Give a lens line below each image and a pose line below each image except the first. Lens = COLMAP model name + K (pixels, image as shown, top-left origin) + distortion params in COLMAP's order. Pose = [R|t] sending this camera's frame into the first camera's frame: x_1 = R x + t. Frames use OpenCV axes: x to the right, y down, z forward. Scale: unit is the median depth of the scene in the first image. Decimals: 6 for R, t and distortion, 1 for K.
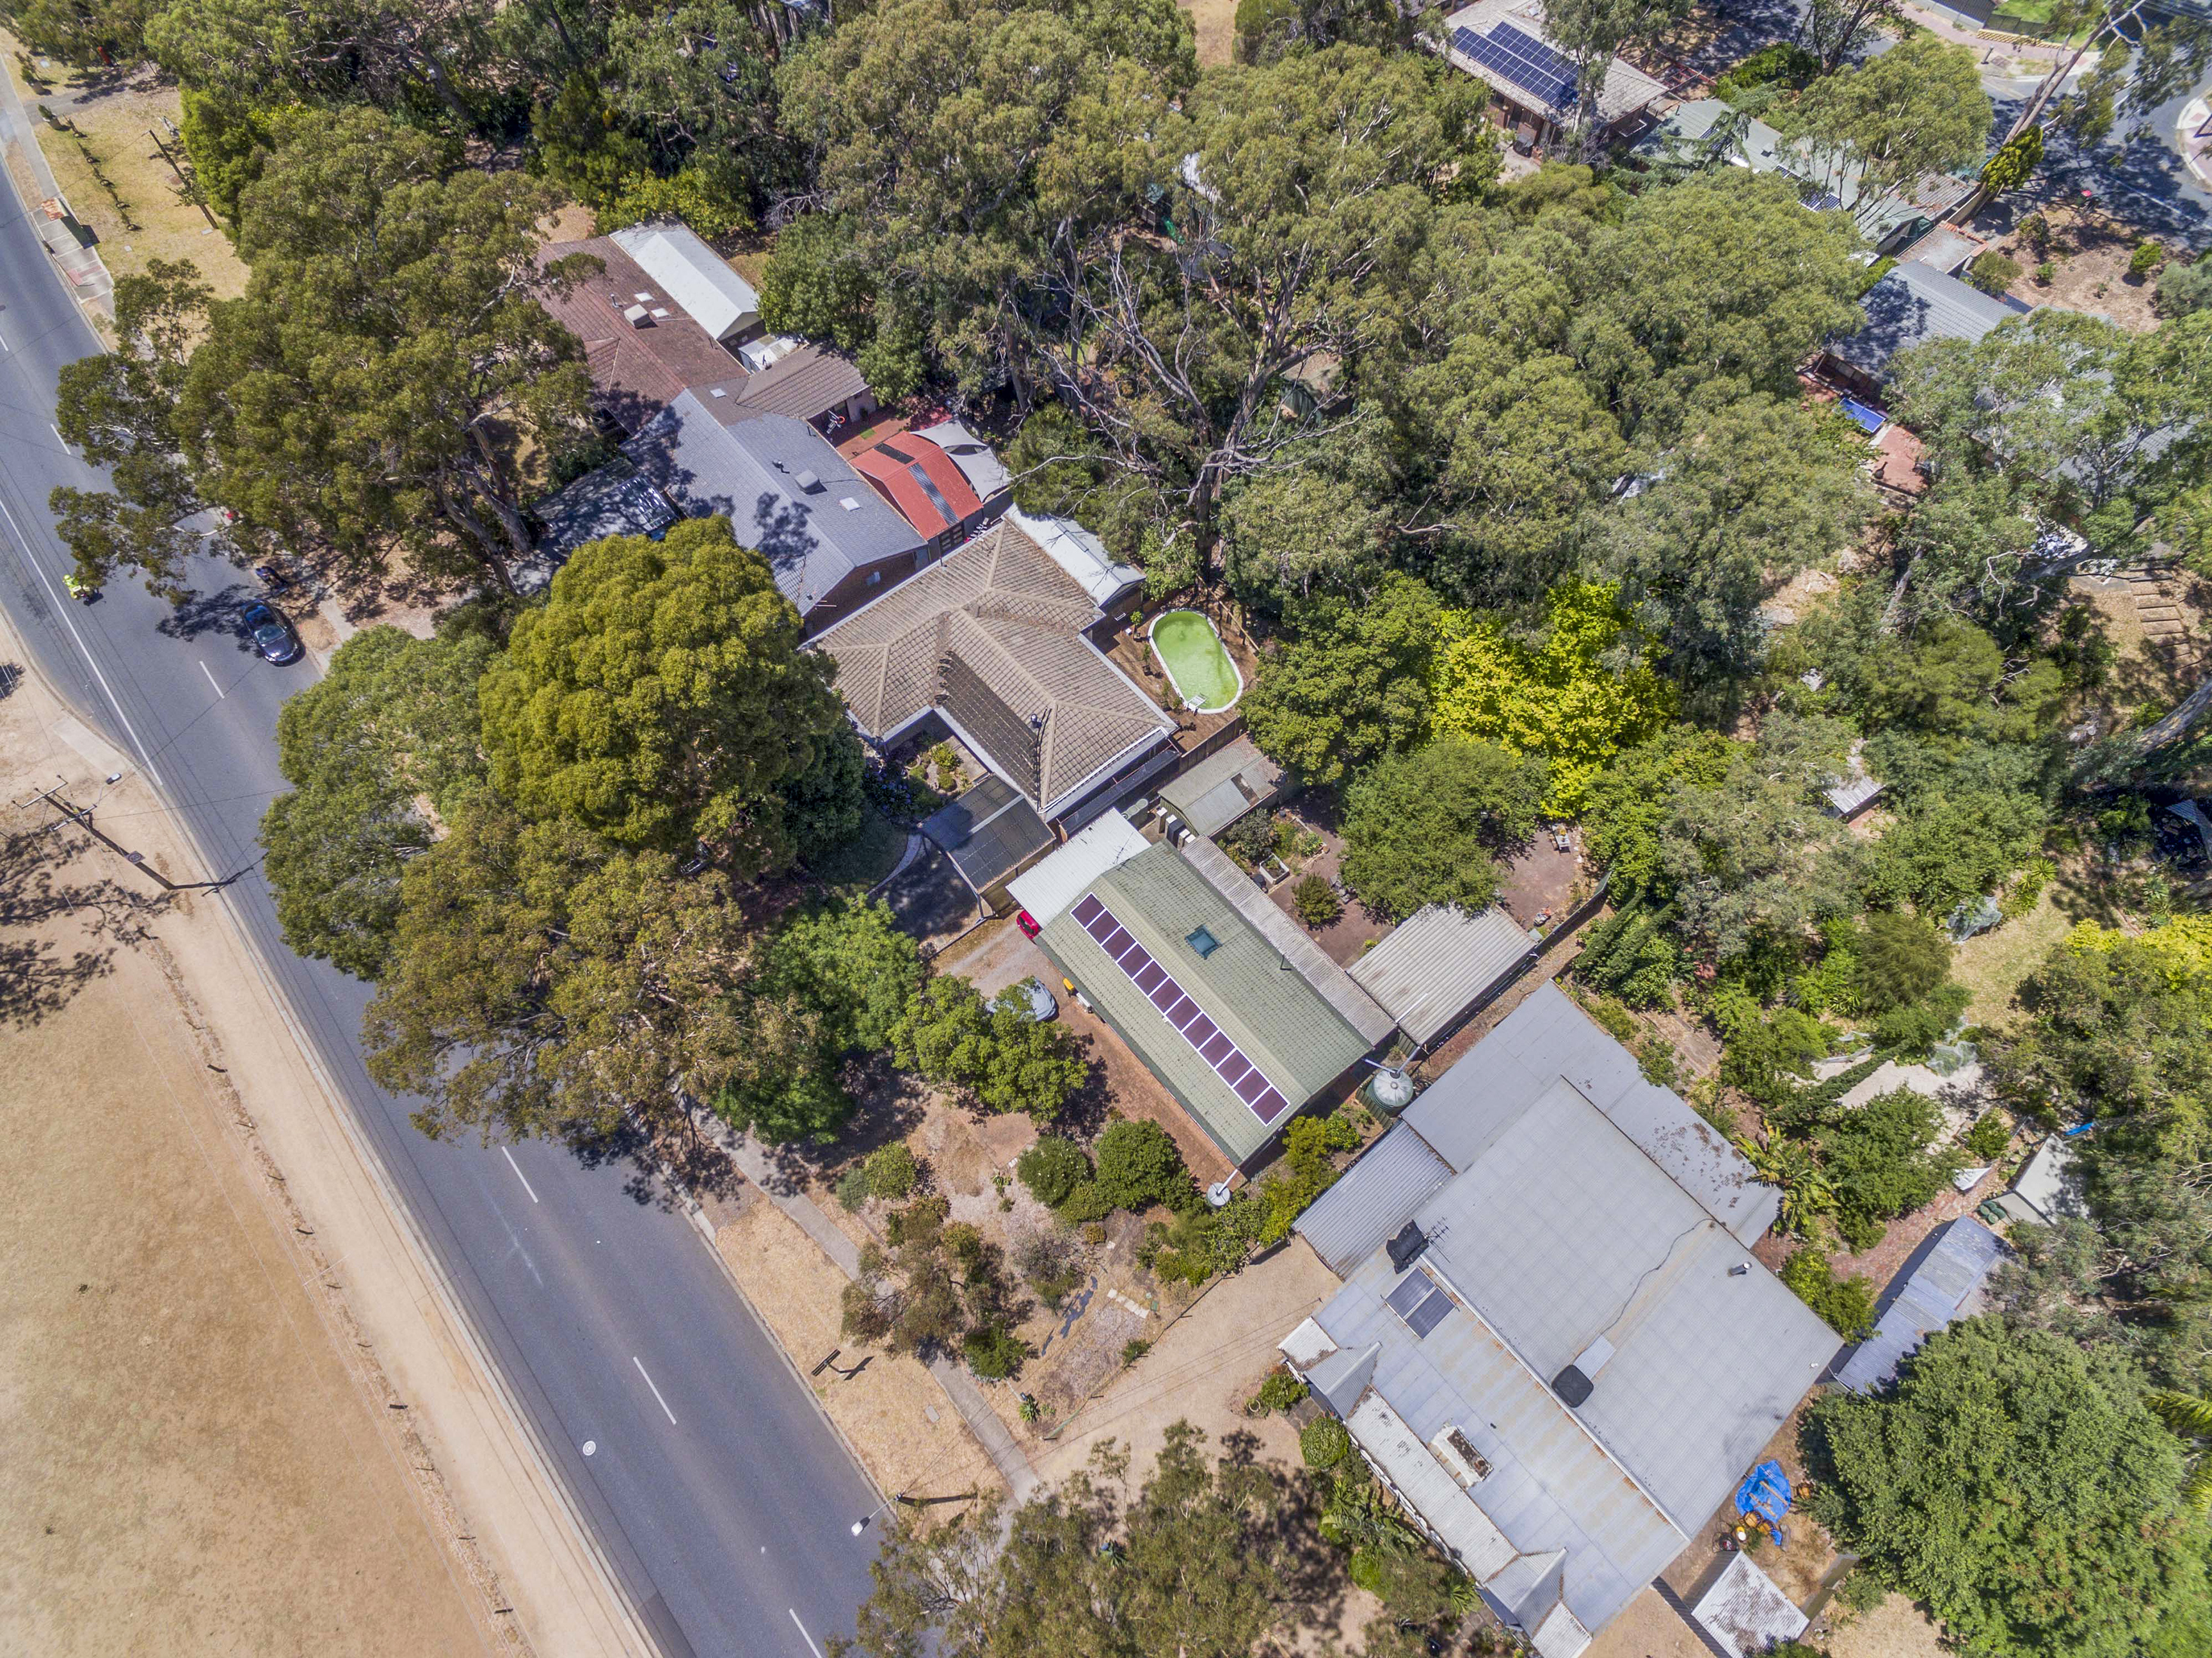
lens RADIAL K [[1374.3, 0, 1106.0], [0, 1374.3, 829.0], [0, 0, 1]] dist [0.003170, 0.001667]
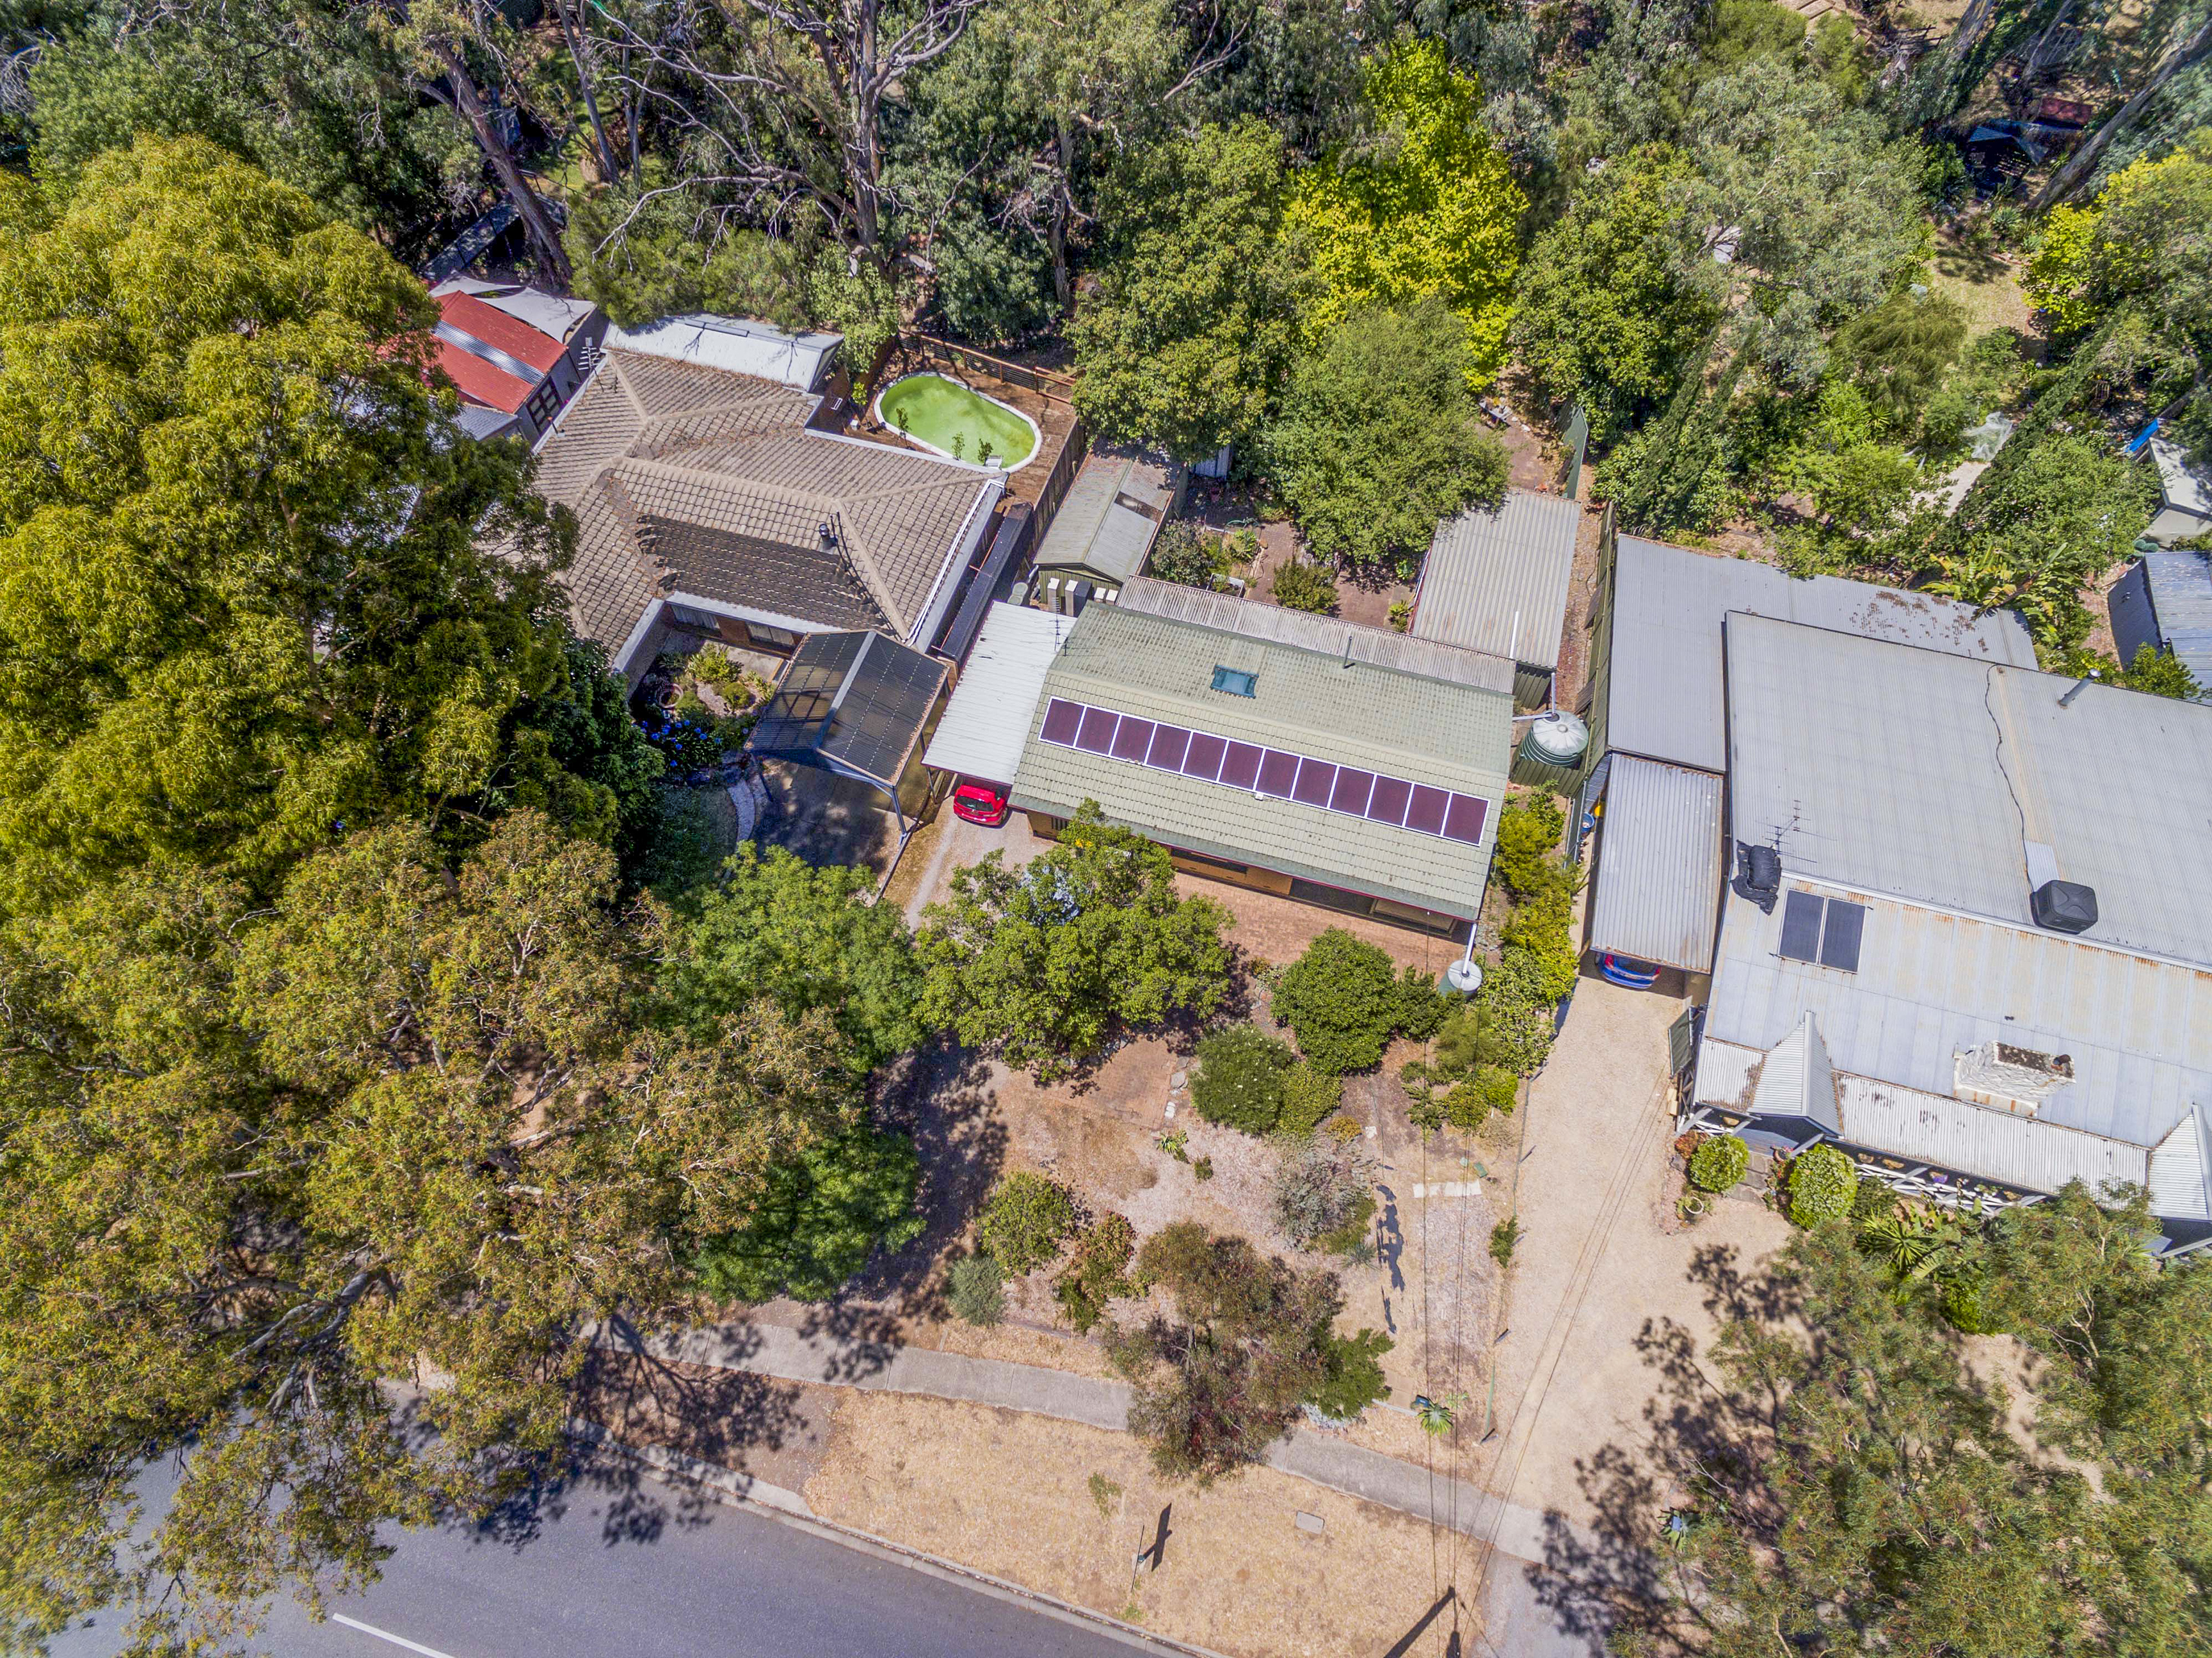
lens RADIAL K [[1318.6, 0, 1115.7], [0, 1318.6, 841.7], [0, 0, 1]] dist [0.000346, 0.002006]
pose [[0.831559, -0.468150, 0.298907, -0.197666], [0.481830, 0.875713, 0.031093, 0.098145], [-0.276313, 0.118167, 0.953776, 0.392324]]
